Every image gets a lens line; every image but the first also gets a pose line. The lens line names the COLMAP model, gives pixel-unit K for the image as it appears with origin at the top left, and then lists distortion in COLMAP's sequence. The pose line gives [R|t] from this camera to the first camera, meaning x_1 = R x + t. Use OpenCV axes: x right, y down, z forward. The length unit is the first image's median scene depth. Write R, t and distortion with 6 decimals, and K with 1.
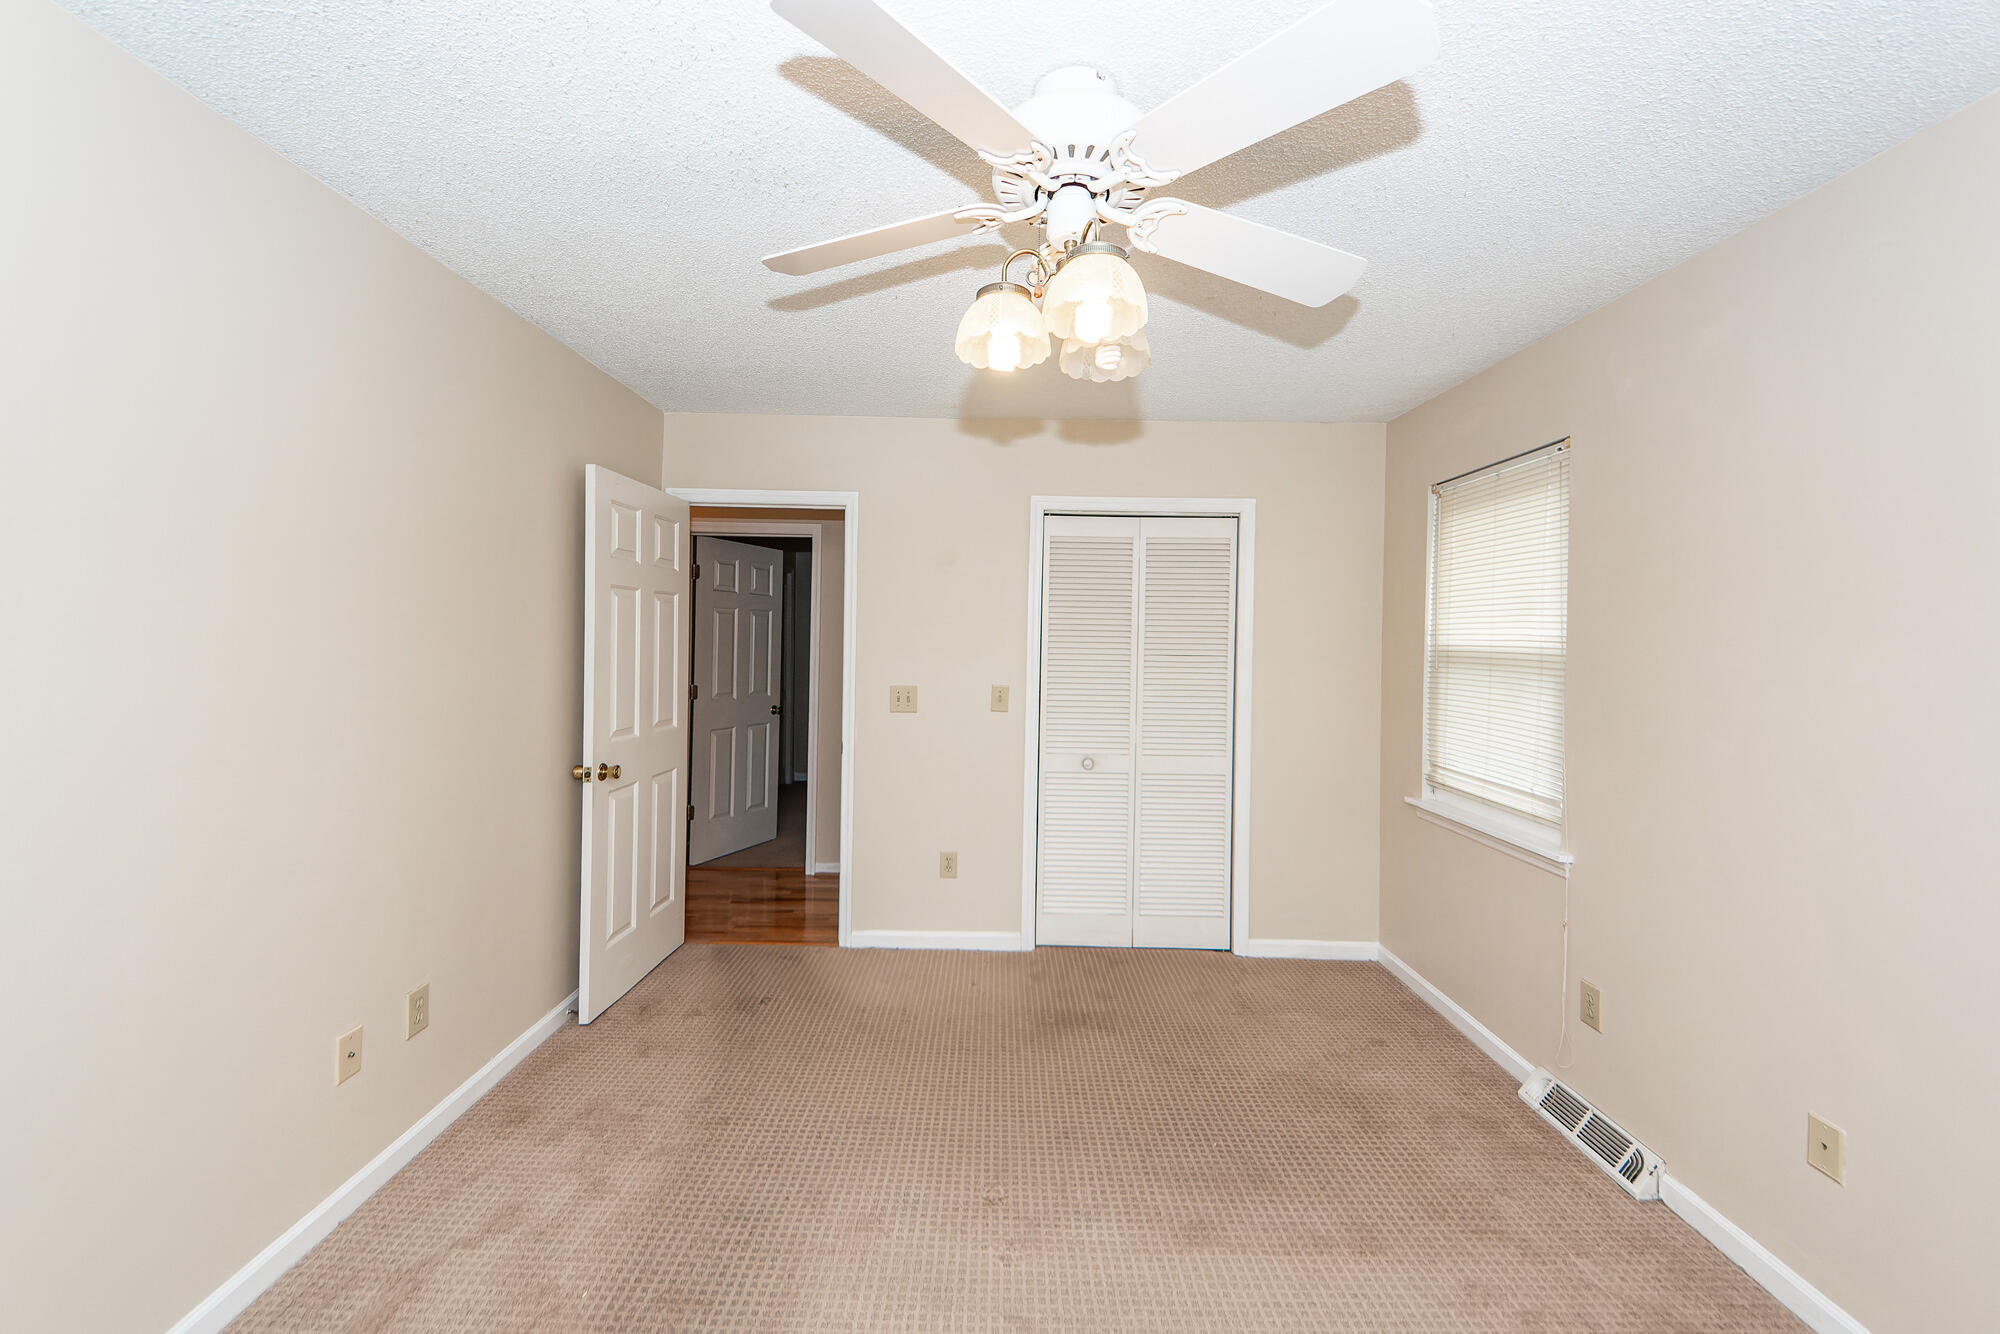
lens RADIAL K [[743.4, 0, 1002.1], [0, 743.4, 658.3], [0, 0, 1]] dist [0.008453, -0.000200]
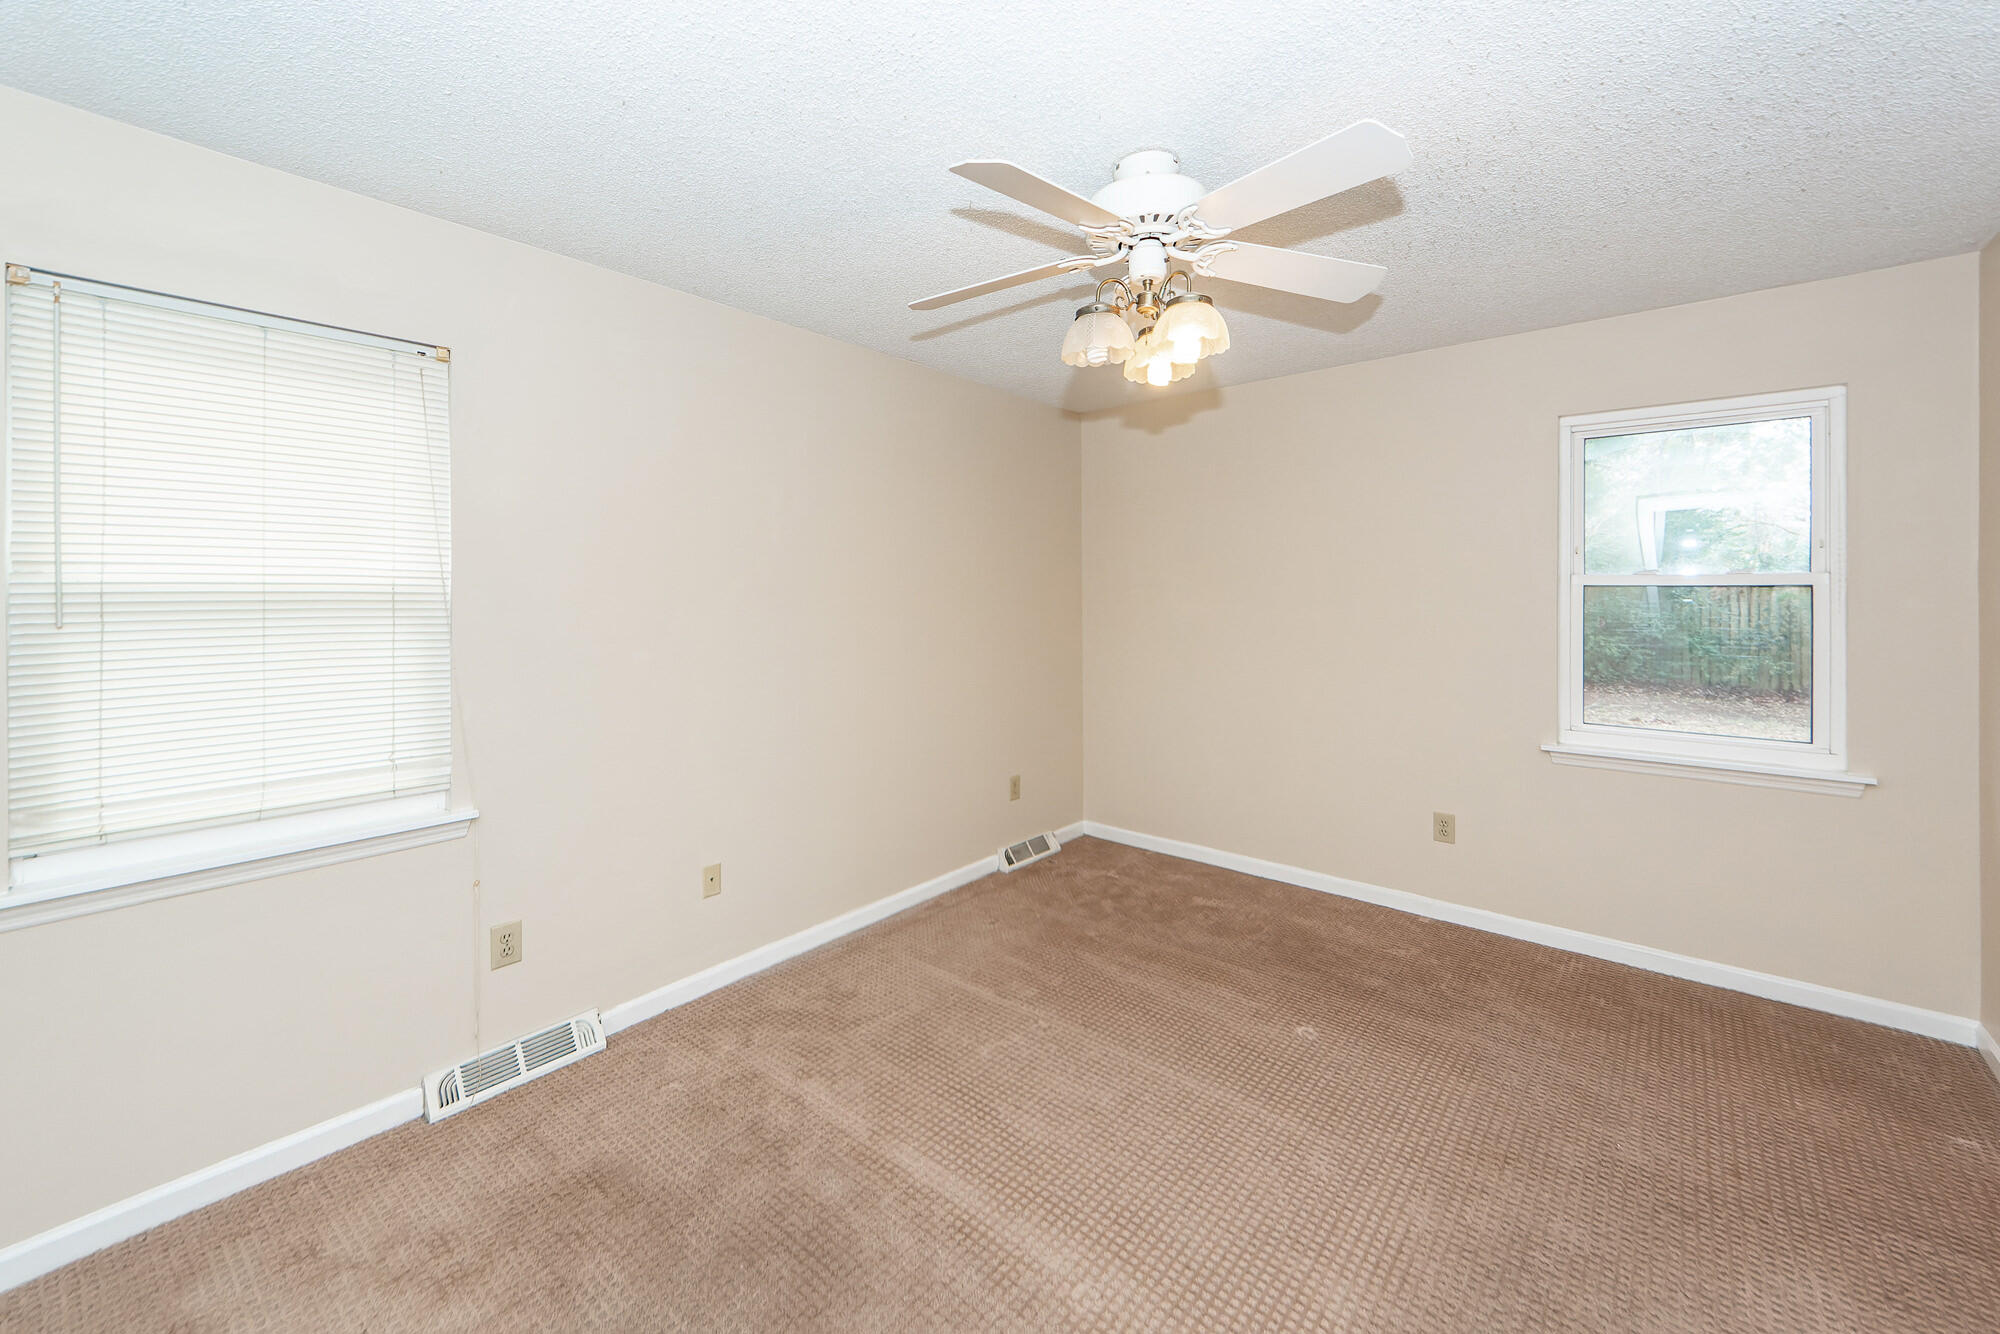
lens RADIAL K [[772.4, 0, 1000.8], [0, 772.4, 607.2], [0, 0, 1]] dist [0.022776, -0.010410]
pose [[-0.737595, -0.014712, 0.675083, -0.280751], [0.013847, 0.999223, 0.036904, -0.010641], [-0.675101, 0.036568, -0.736818, 0.926100]]
